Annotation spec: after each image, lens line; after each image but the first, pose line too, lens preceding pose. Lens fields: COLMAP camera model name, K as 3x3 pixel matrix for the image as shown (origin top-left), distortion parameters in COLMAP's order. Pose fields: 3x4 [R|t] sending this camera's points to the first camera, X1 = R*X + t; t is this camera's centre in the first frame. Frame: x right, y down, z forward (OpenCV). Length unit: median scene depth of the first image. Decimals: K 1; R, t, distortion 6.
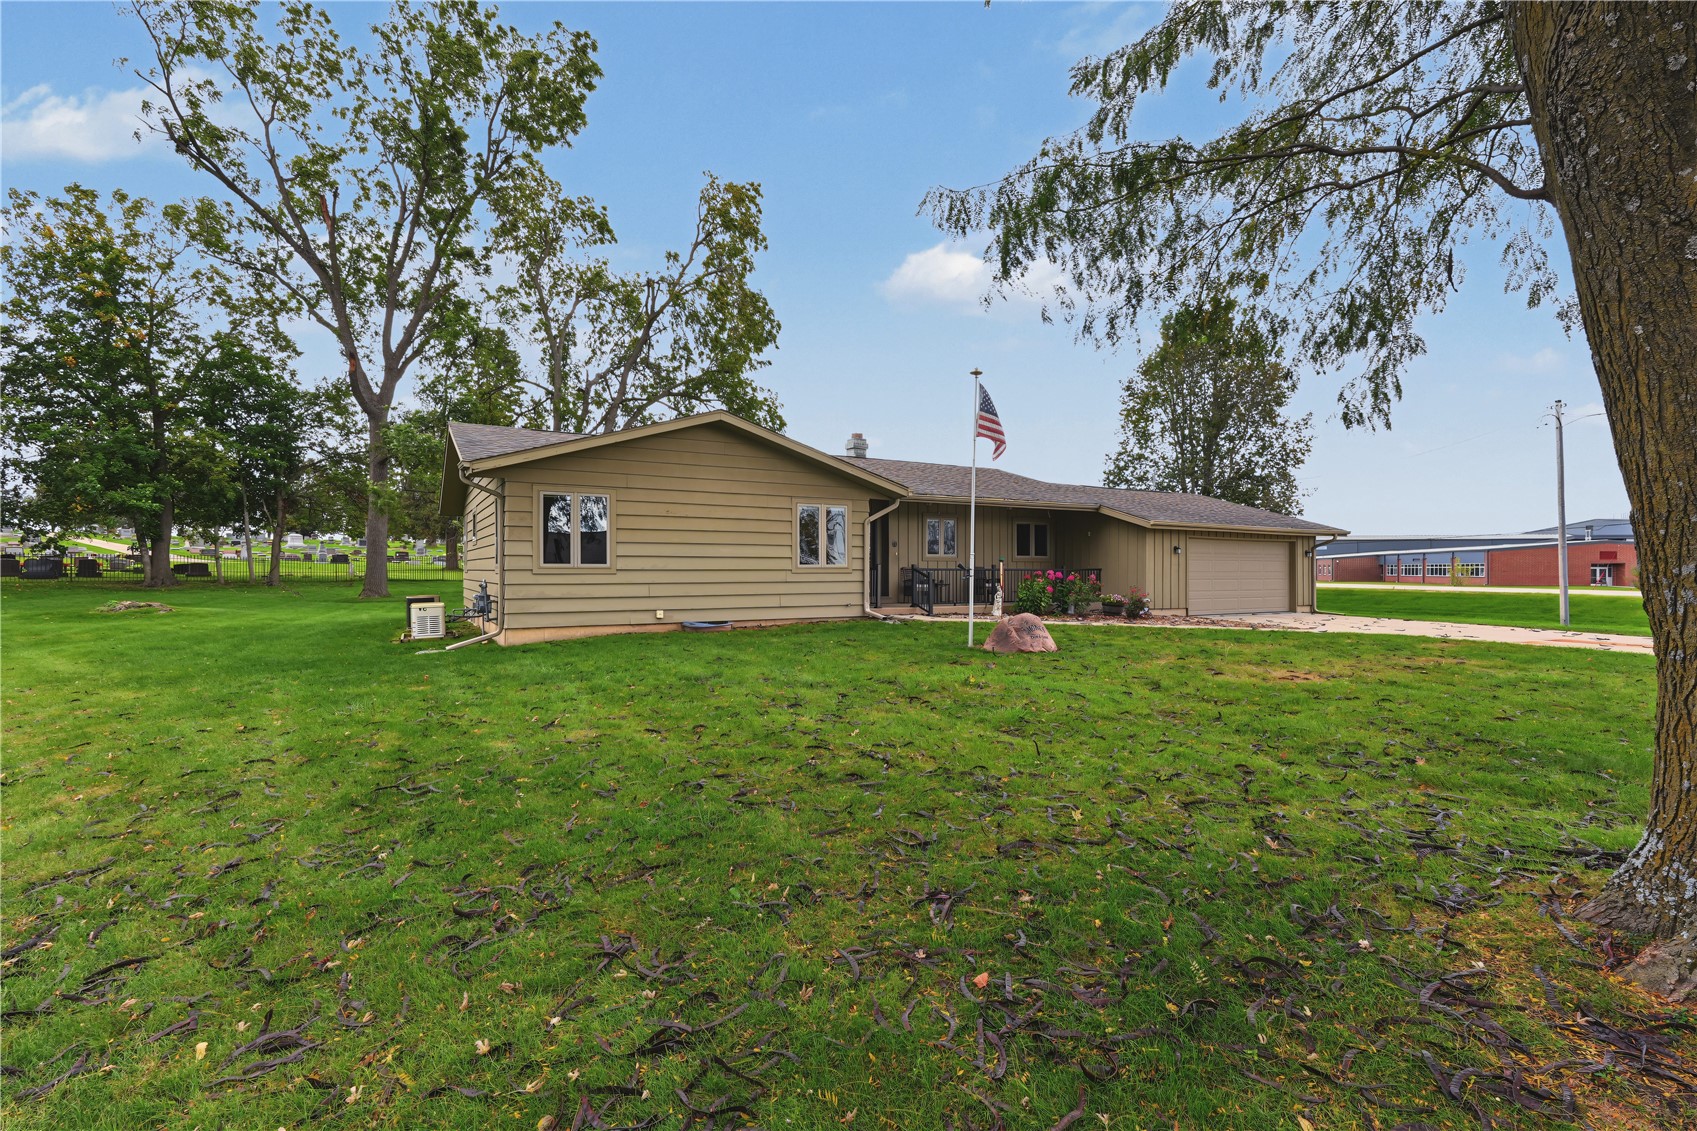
lens RADIAL K [[826.7, 0, 848.7], [0, 826.7, 561.0], [0, 0, 1]] dist [0.004794, 0.000481]
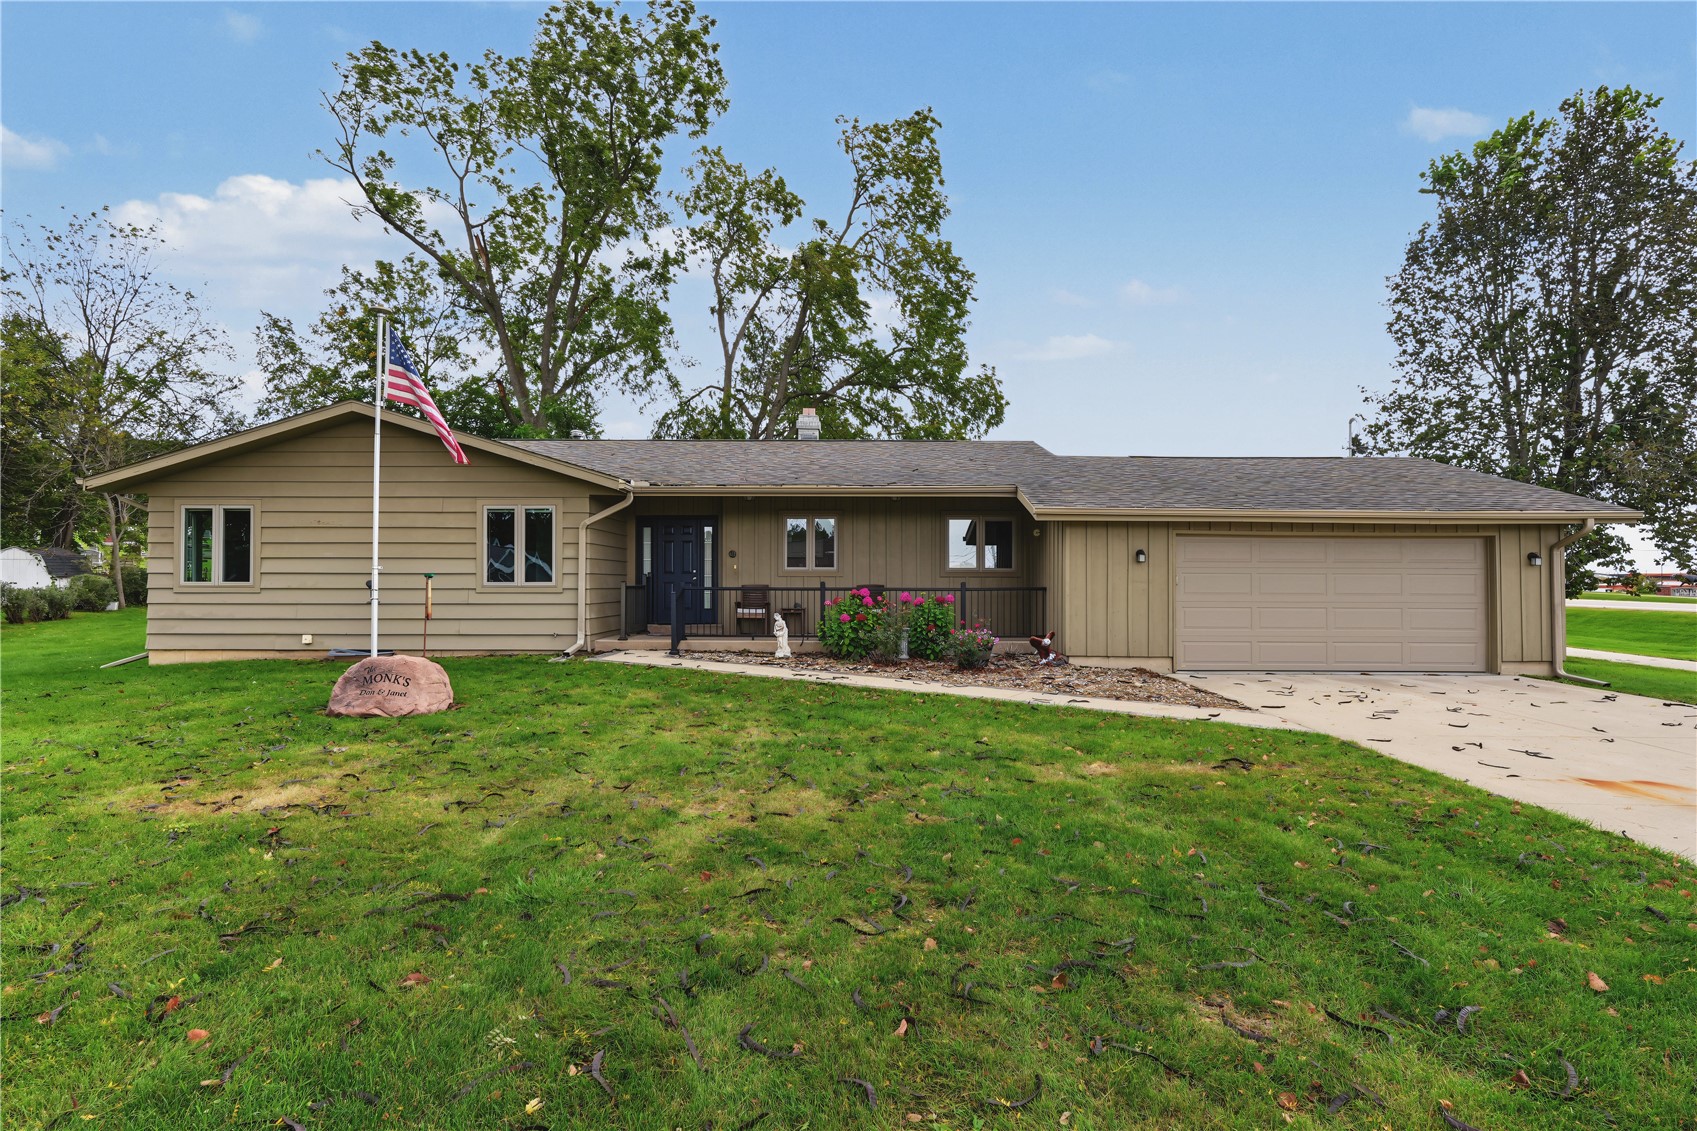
lens RADIAL K [[968.4, 0, 846.5], [0, 968.4, 567.3], [0, 0, 1]] dist [-0.001783, -0.000876]
pose [[0.845674, -0.012701, -0.533549, 0.581963], [0.003198, 0.999819, -0.018731, 0.006686], [0.533691, 0.014134, 0.845561, 0.316638]]
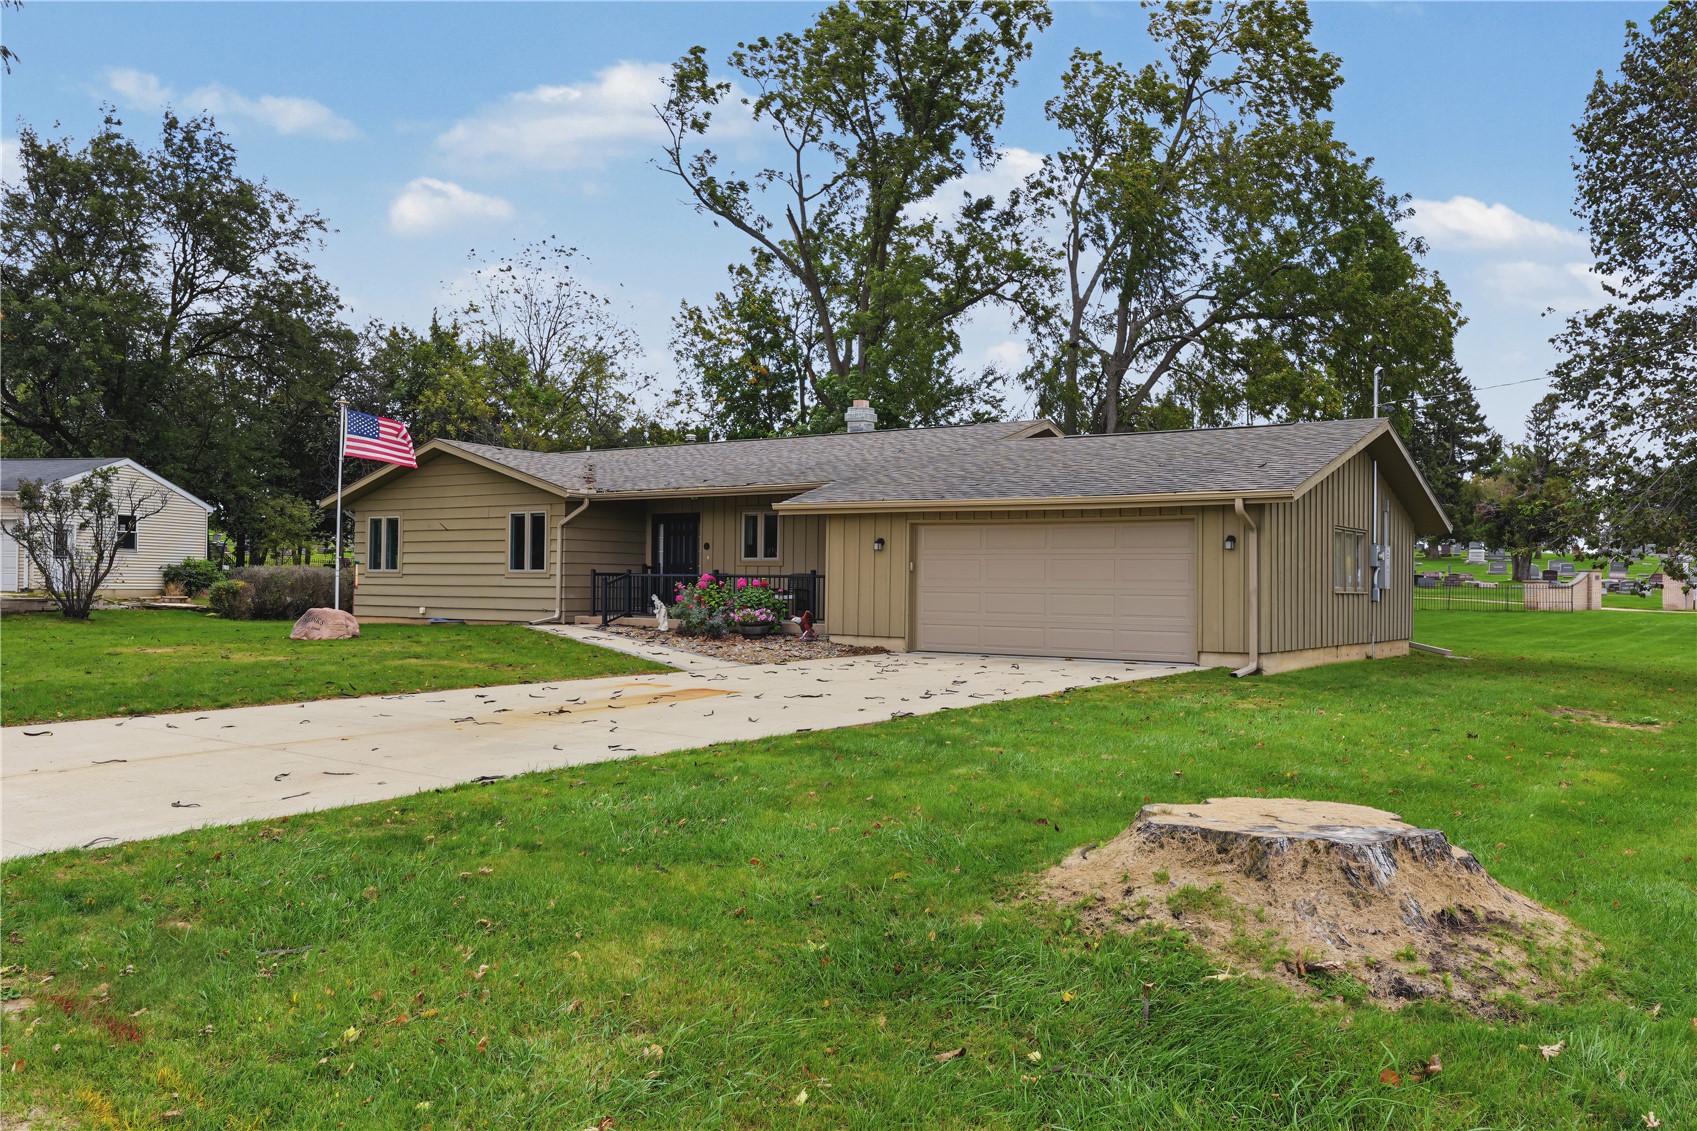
lens RADIAL K [[1385.7, 0, 849.3], [0, 1385.7, 569.1], [0, 0, 1]] dist [-0.002392, -0.003516]
pose [[0.400001, -0.005701, -0.916497, 1.370868], [0.001175, 0.999983, -0.005708, 0.010833], [0.916514, 0.001206, 0.400001, 0.549028]]
